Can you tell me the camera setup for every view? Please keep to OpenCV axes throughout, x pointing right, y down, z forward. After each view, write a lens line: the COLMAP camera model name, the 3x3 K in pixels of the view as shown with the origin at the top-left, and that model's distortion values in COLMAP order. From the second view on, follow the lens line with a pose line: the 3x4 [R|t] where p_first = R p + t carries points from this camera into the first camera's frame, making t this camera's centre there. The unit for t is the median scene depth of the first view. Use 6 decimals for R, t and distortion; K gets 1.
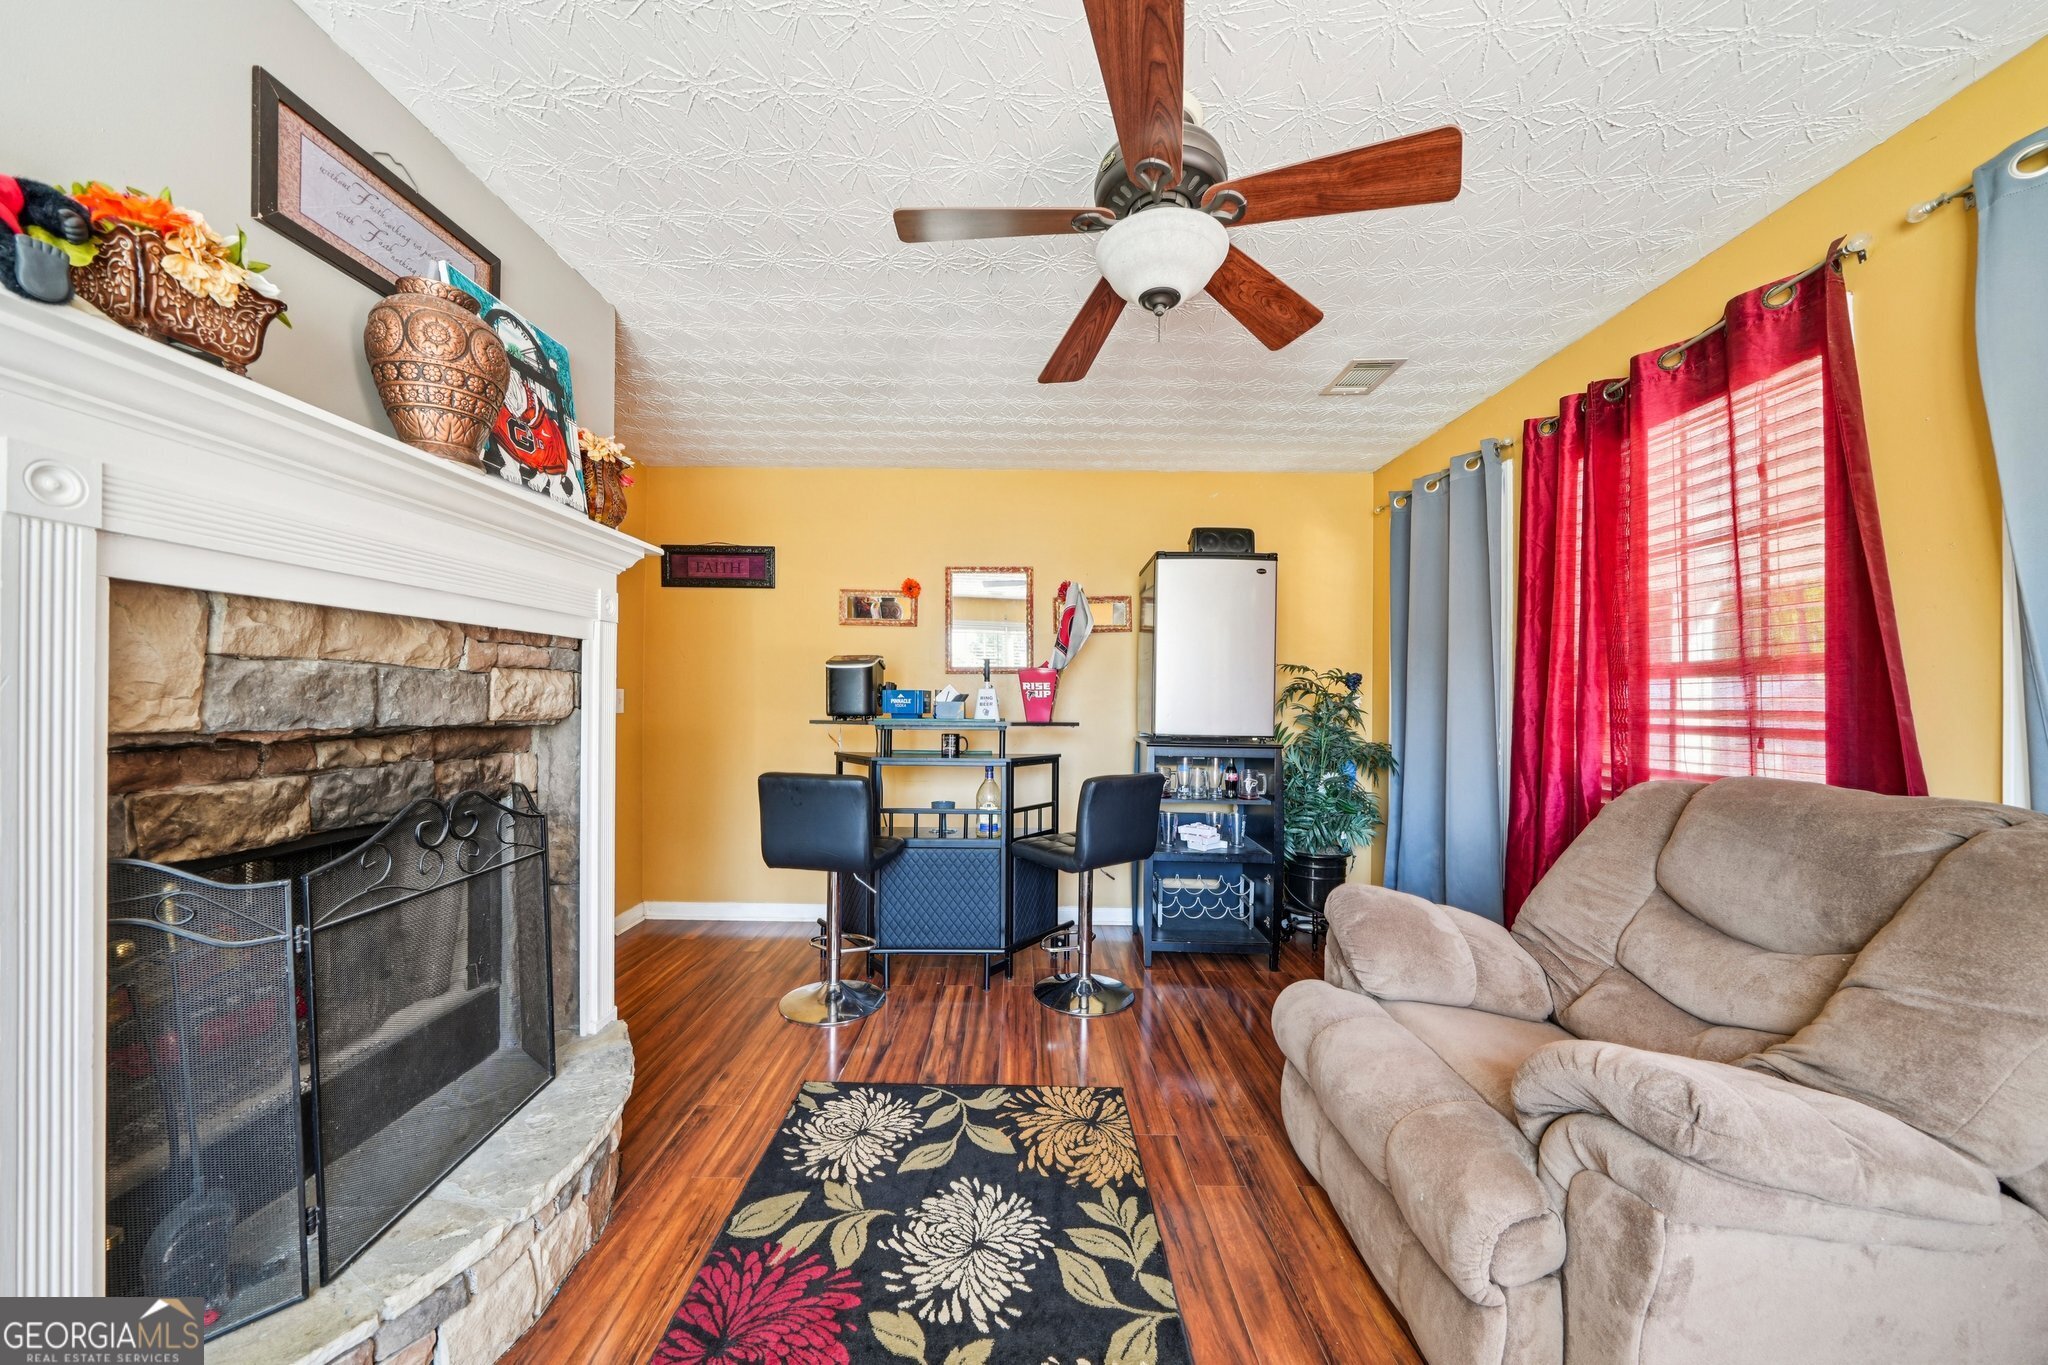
lens RADIAL K [[730.3, 0, 1015.9], [0, 730.3, 698.0], [0, 0, 1]] dist [-0.005661, 0.000107]
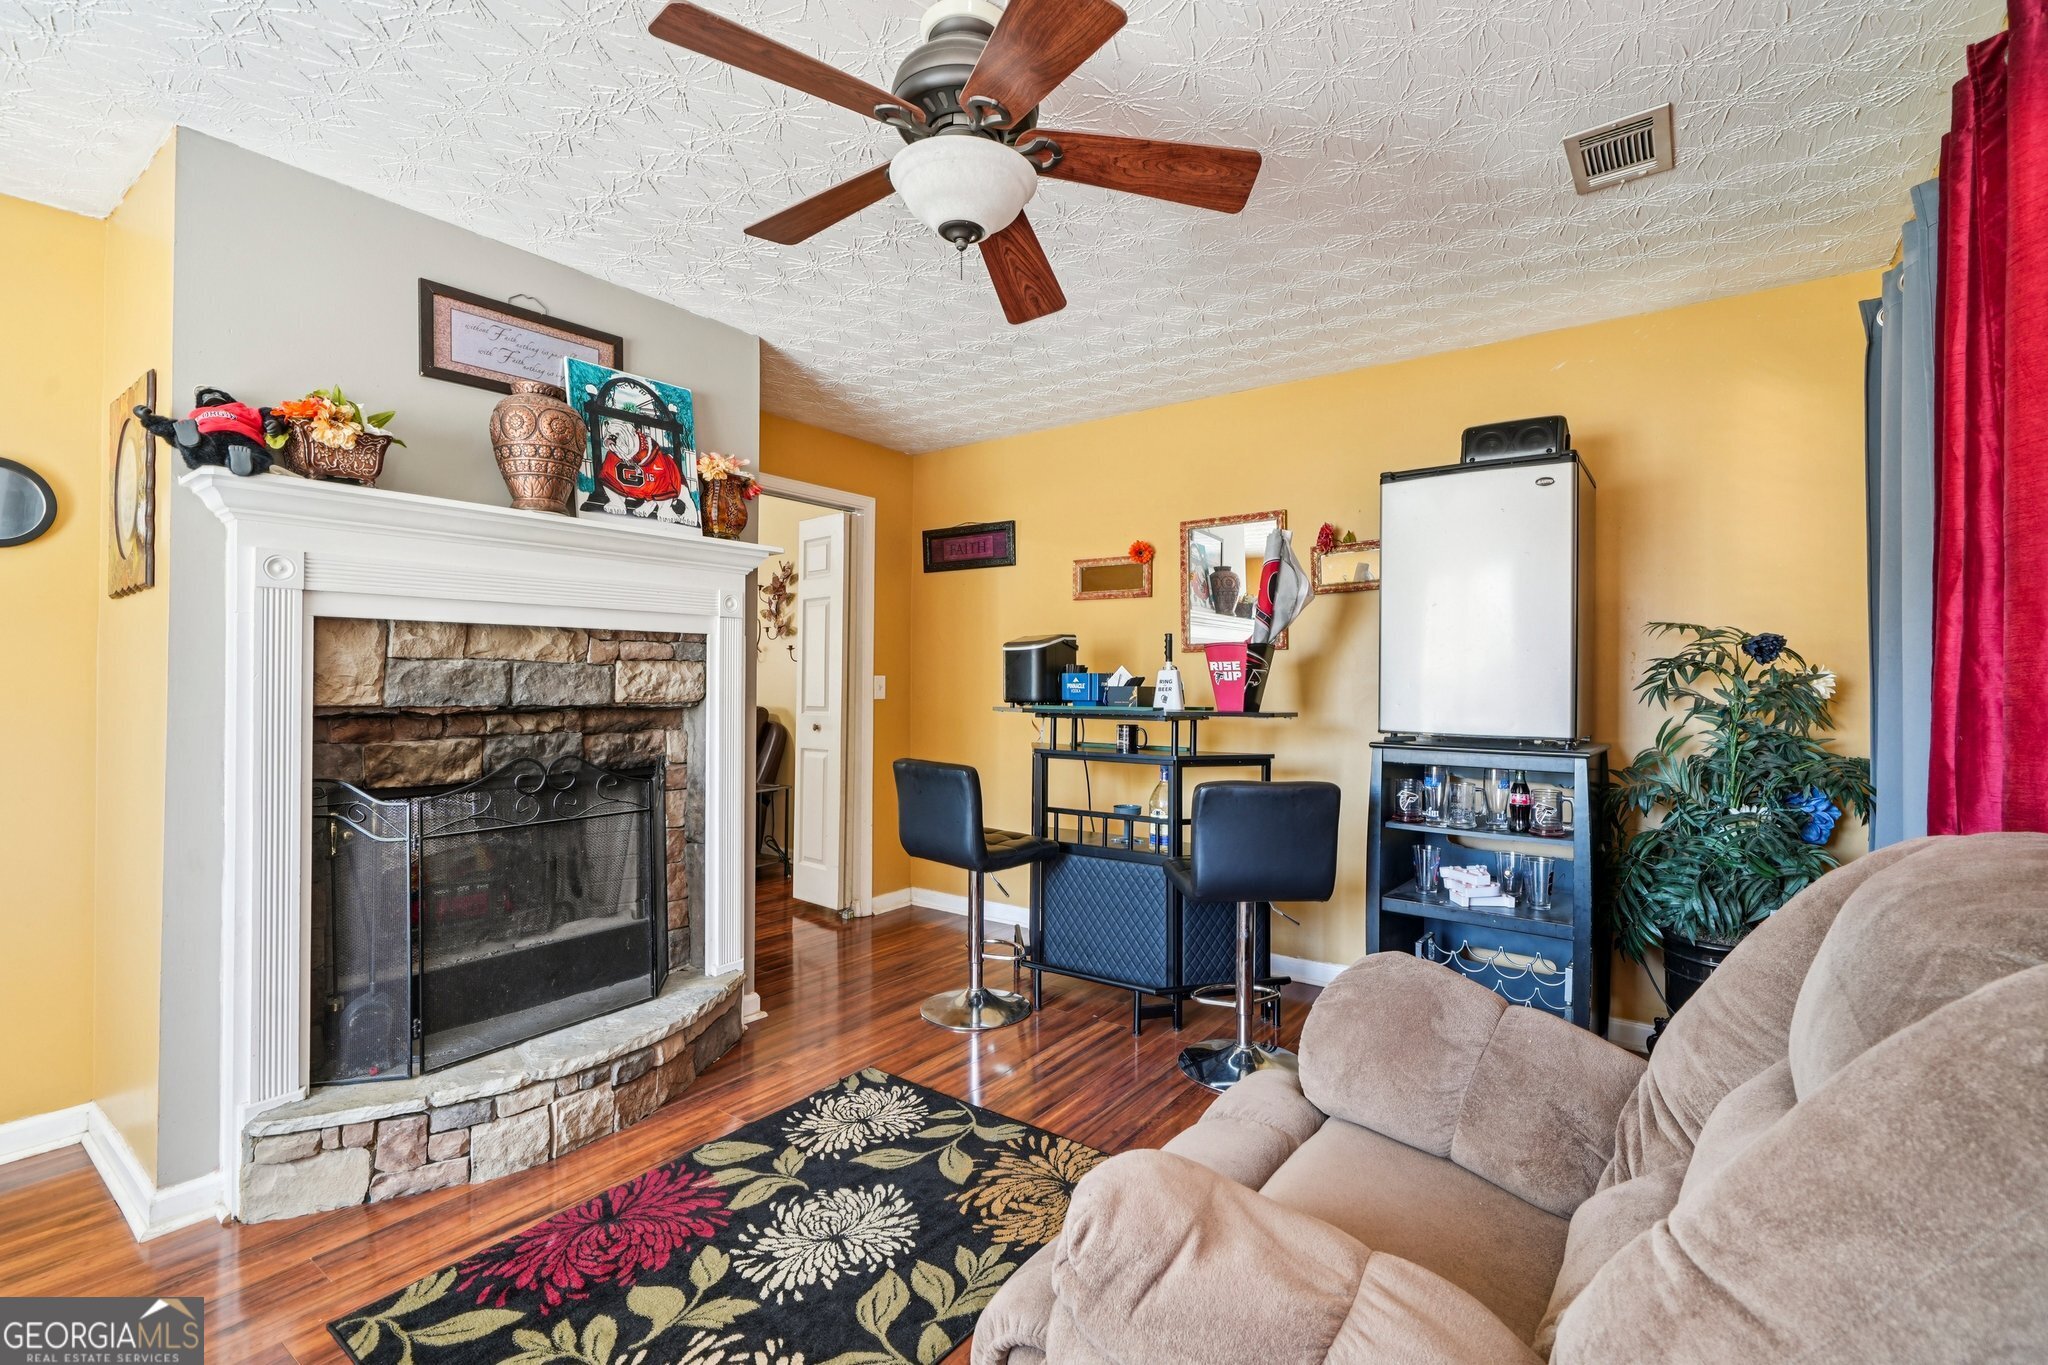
lens RADIAL K [[889.9, 0, 947.0], [0, 889.9, 672.8], [0, 0, 1]] dist [-0.000745, -0.000533]
pose [[0.804005, -0.013652, -0.594465, 0.651515], [0.006291, 0.999876, -0.014453, 0.005337], [0.594589, 0.007881, 0.803991, 0.096302]]
